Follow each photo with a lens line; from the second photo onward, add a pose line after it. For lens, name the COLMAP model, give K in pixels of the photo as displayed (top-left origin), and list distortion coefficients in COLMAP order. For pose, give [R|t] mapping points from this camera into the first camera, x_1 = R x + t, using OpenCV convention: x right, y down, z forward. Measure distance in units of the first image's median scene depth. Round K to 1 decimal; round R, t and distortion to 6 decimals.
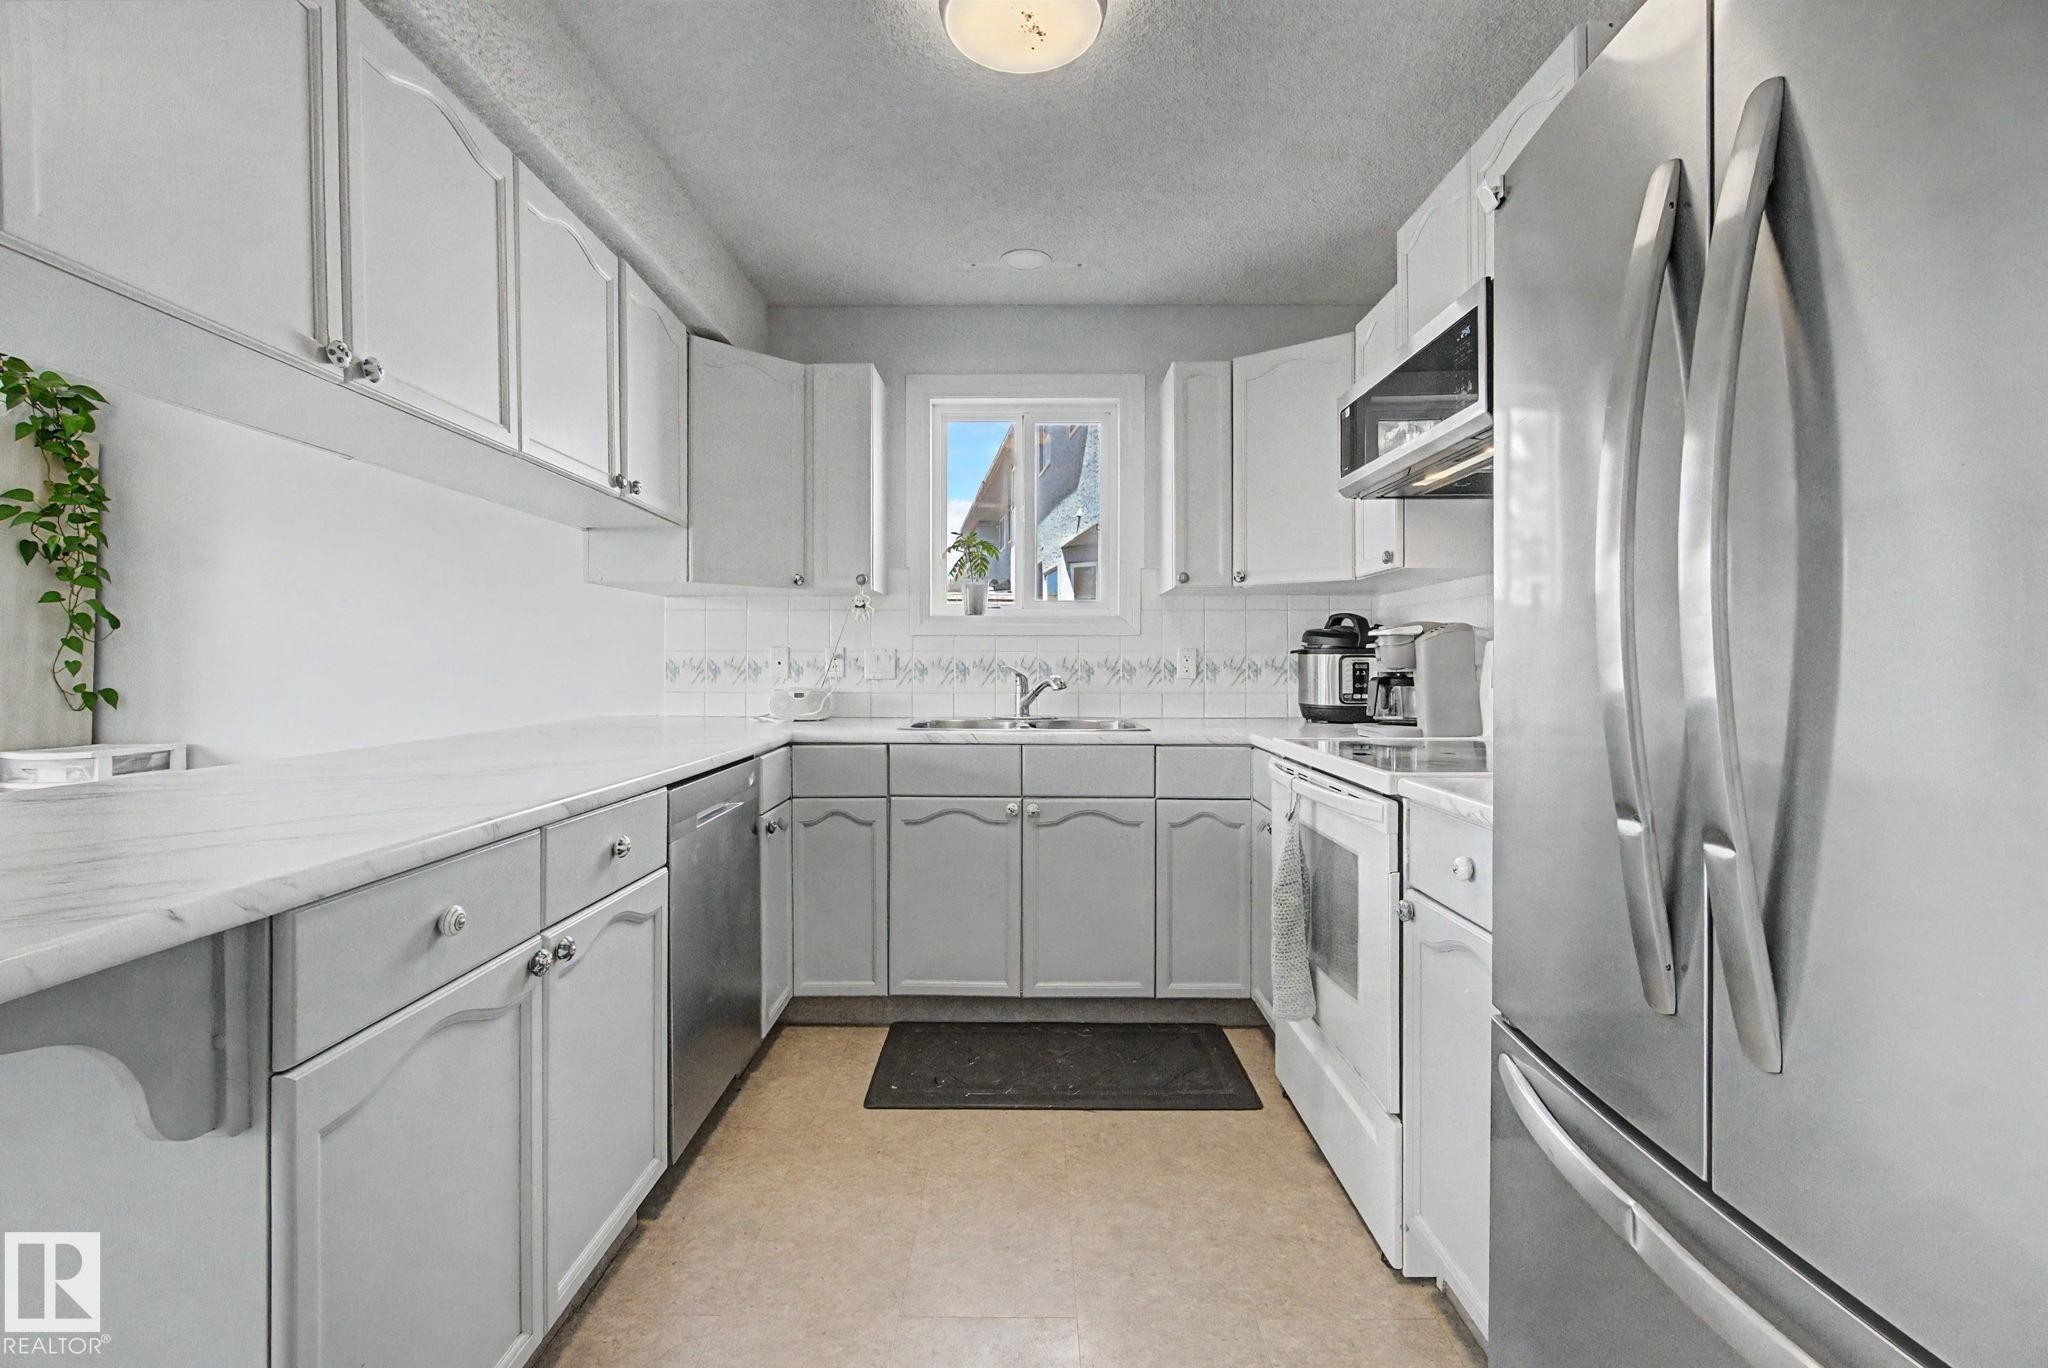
lens RADIAL K [[892.7, 0, 1019.4], [0, 892.7, 668.9], [0, 0, 1]] dist [-0.003021, 0.000567]
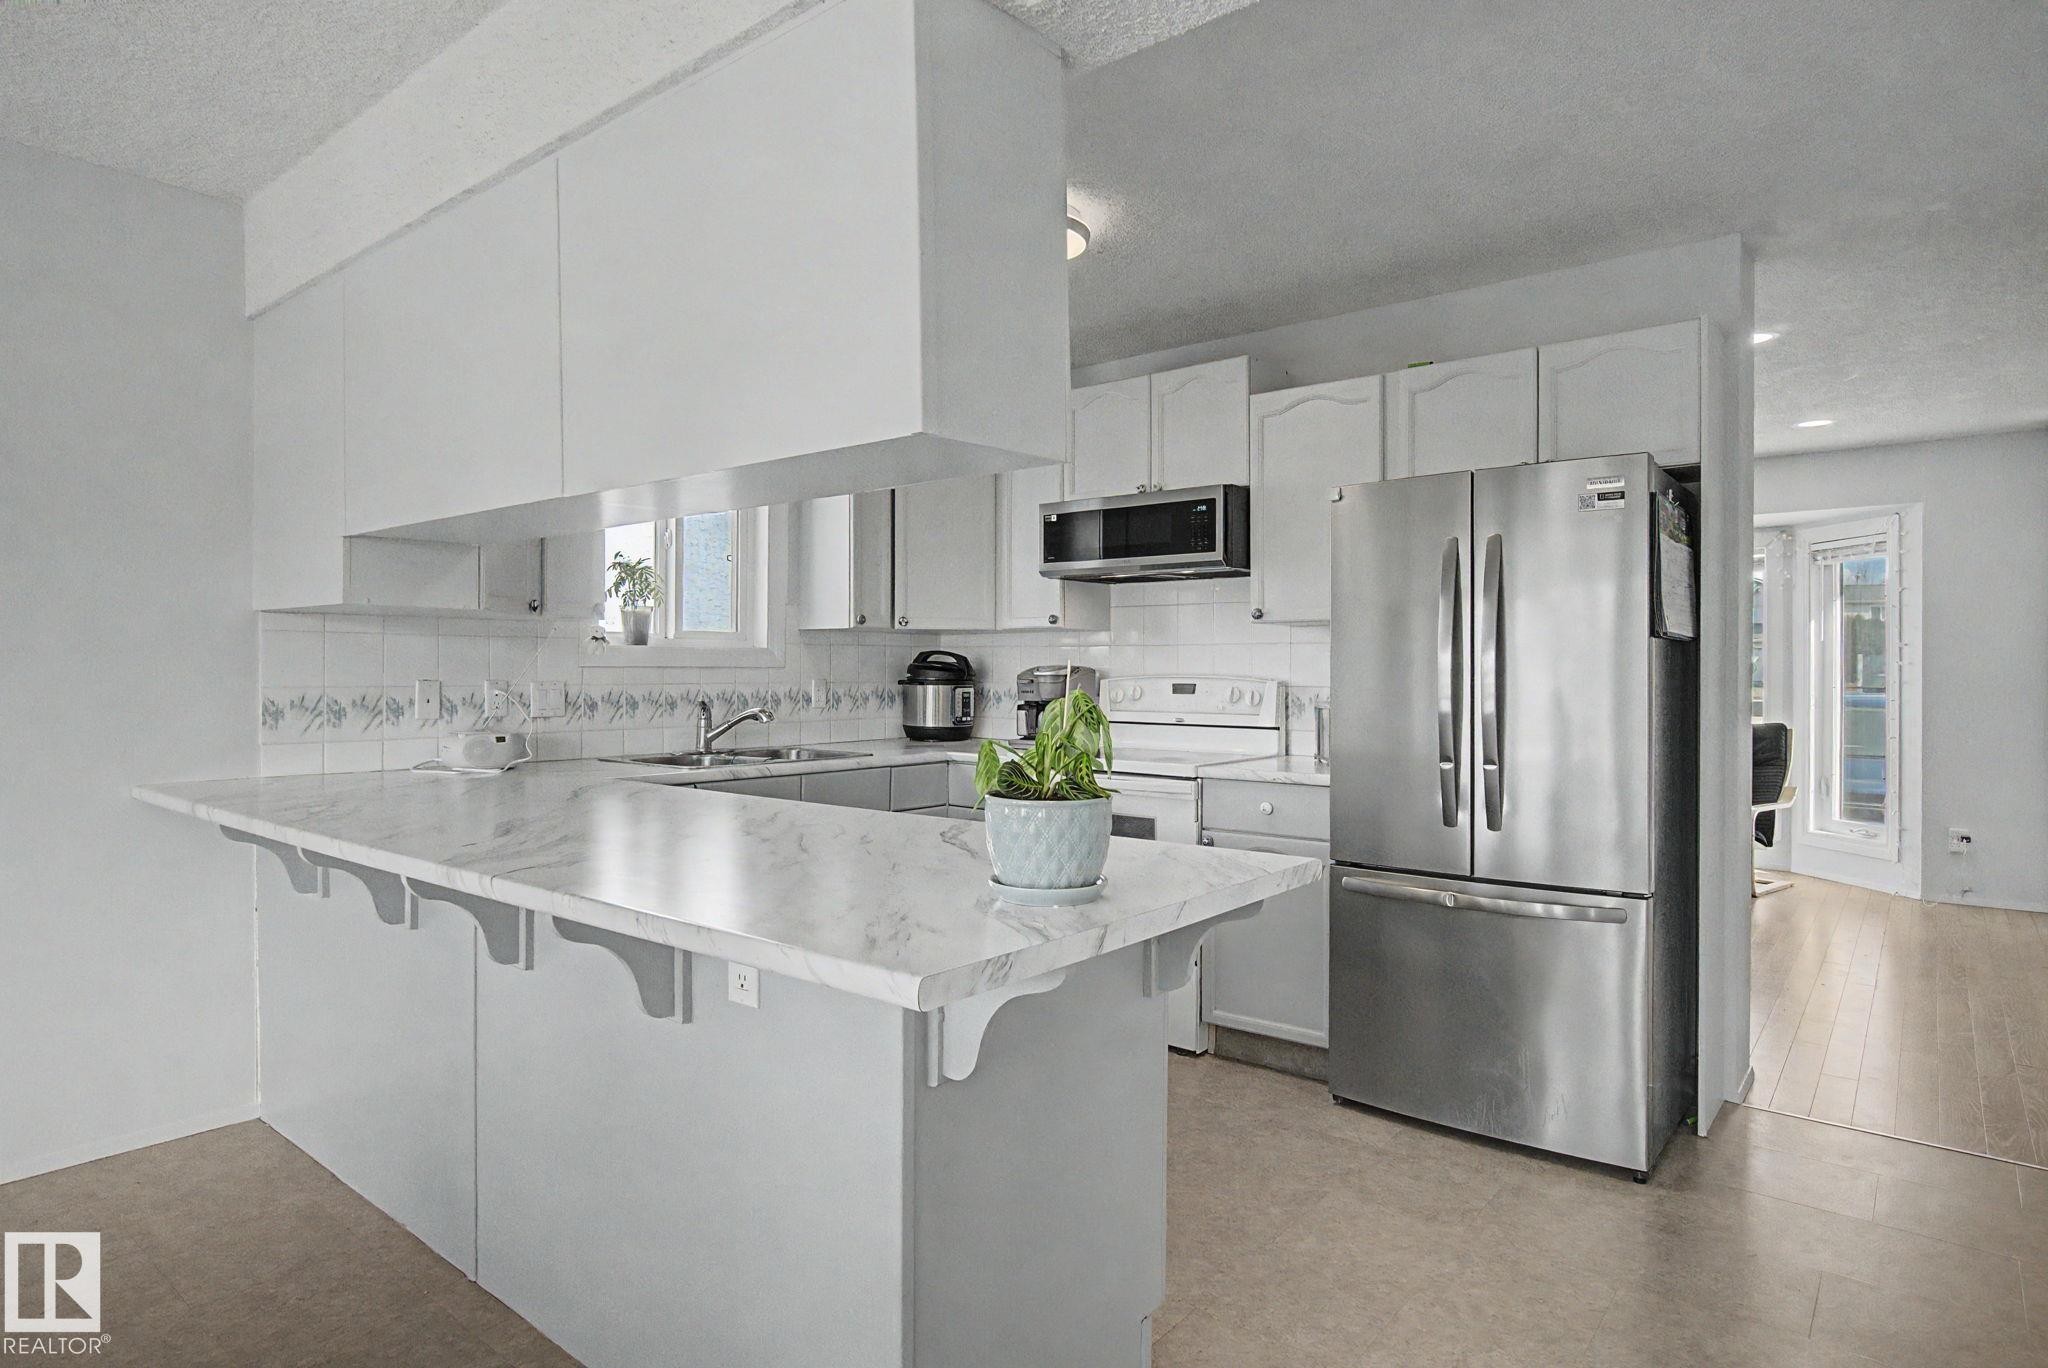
lens RADIAL K [[1120.9, 0, 1029.4], [0, 1120.9, 681.9], [0, 0, 1]] dist [0.004292, -0.000315]
pose [[0.624688, -0.007031, 0.780843, -0.796094], [0.002775, 0.999973, 0.006784, -0.031987], [-0.780869, -0.002071, 0.624691, -0.057748]]
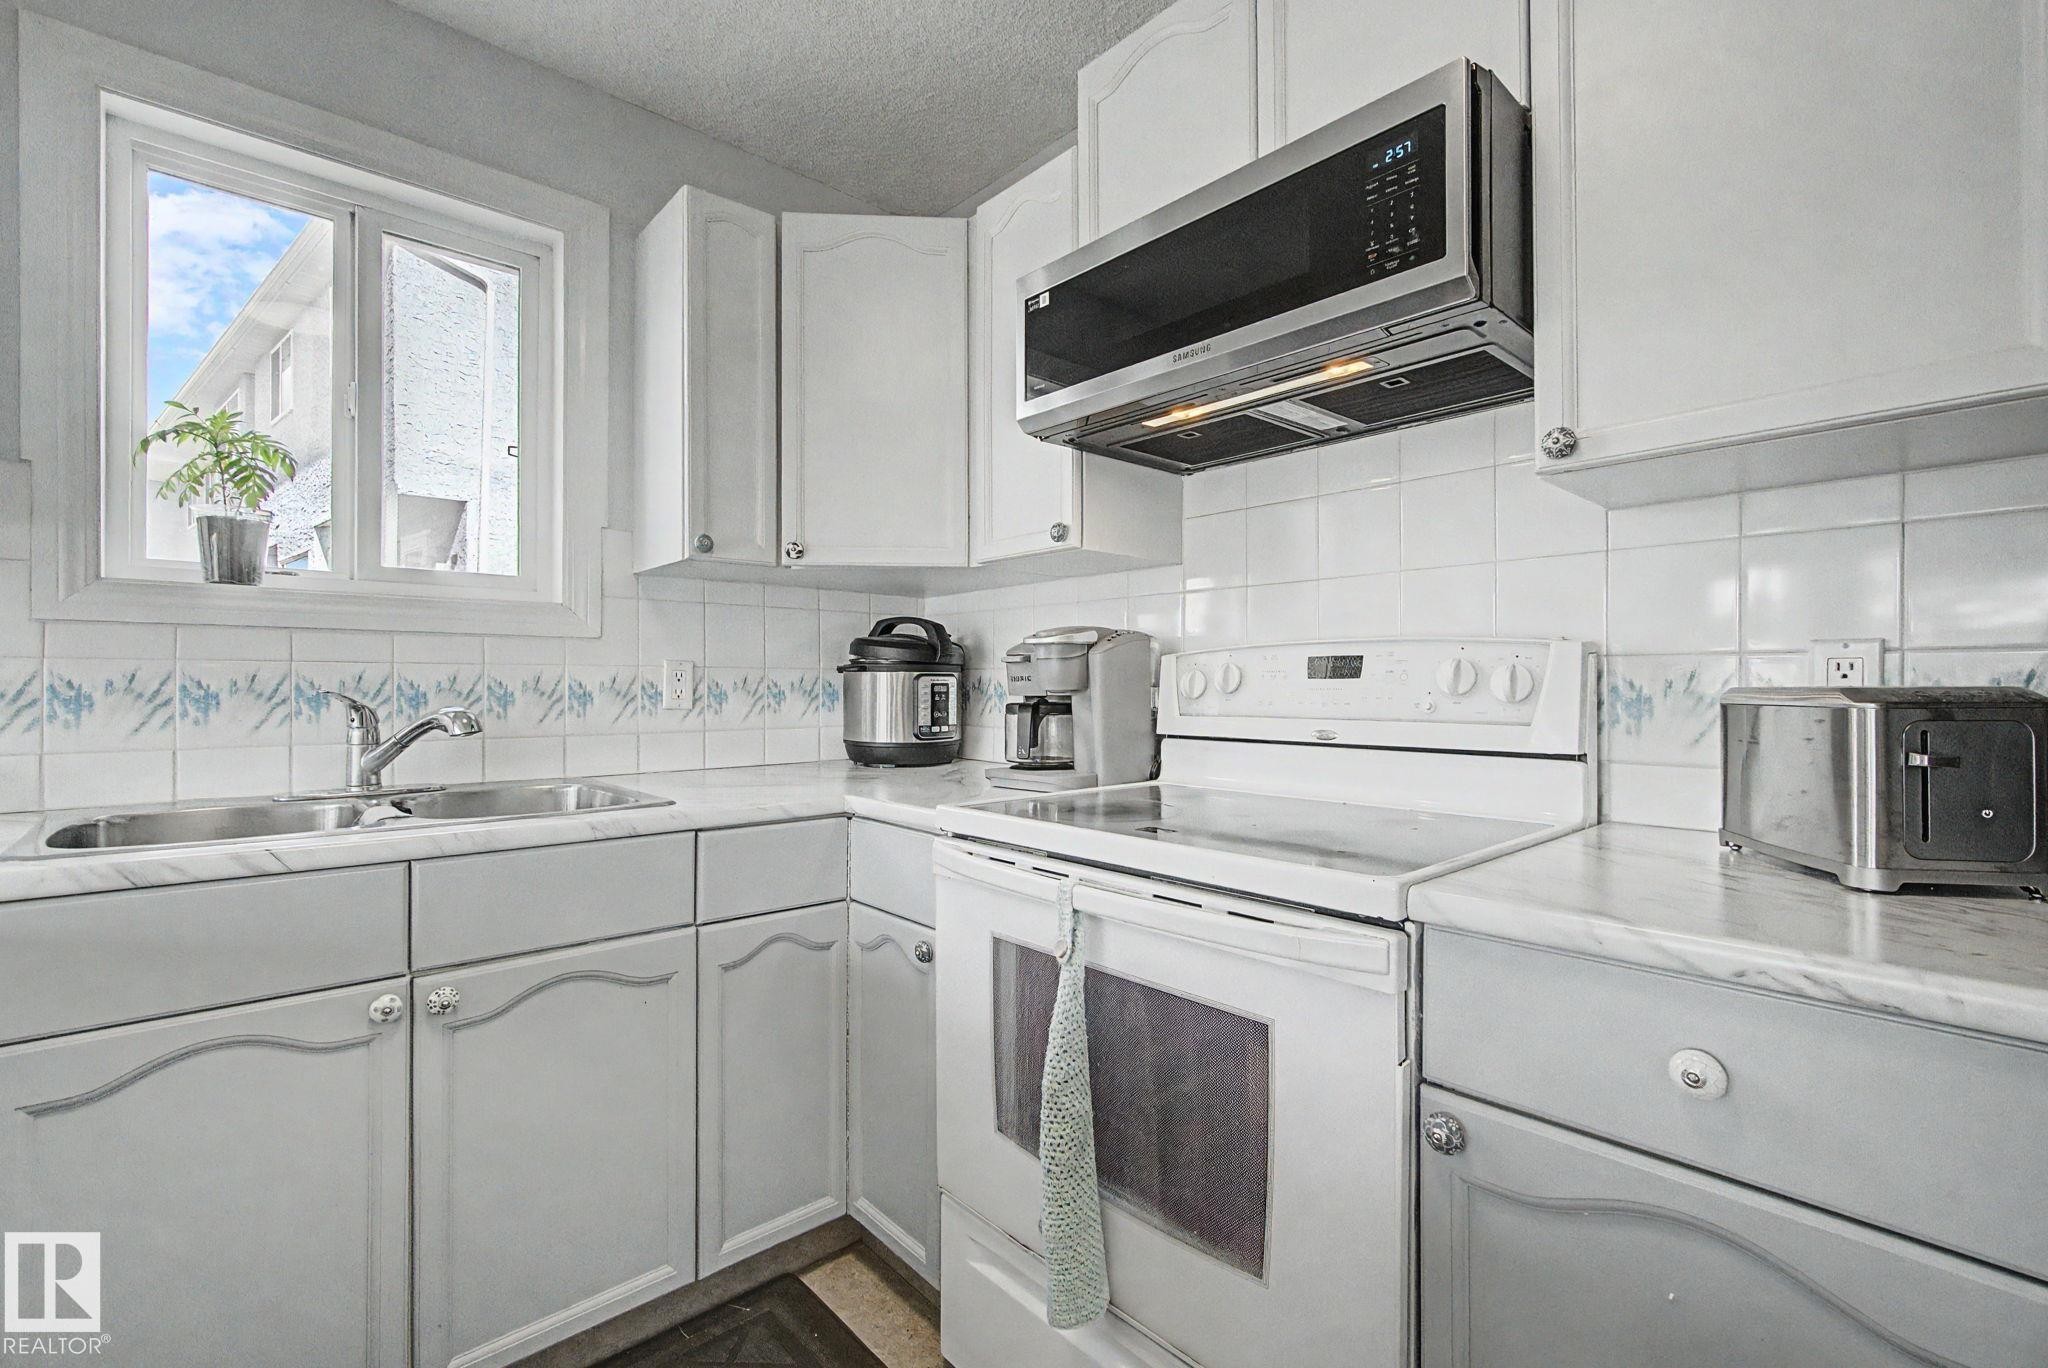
lens RADIAL K [[892.7, 0, 1026.0], [0, 892.7, 690.4], [0, 0, 1]] dist [-0.003021, 0.000567]
pose [[0.739603, -0.003667, 0.673033, -0.063626], [0.004971, 0.999988, -0.000015, -0.001060], [-0.673025, 0.003356, 0.739612, 0.402790]]
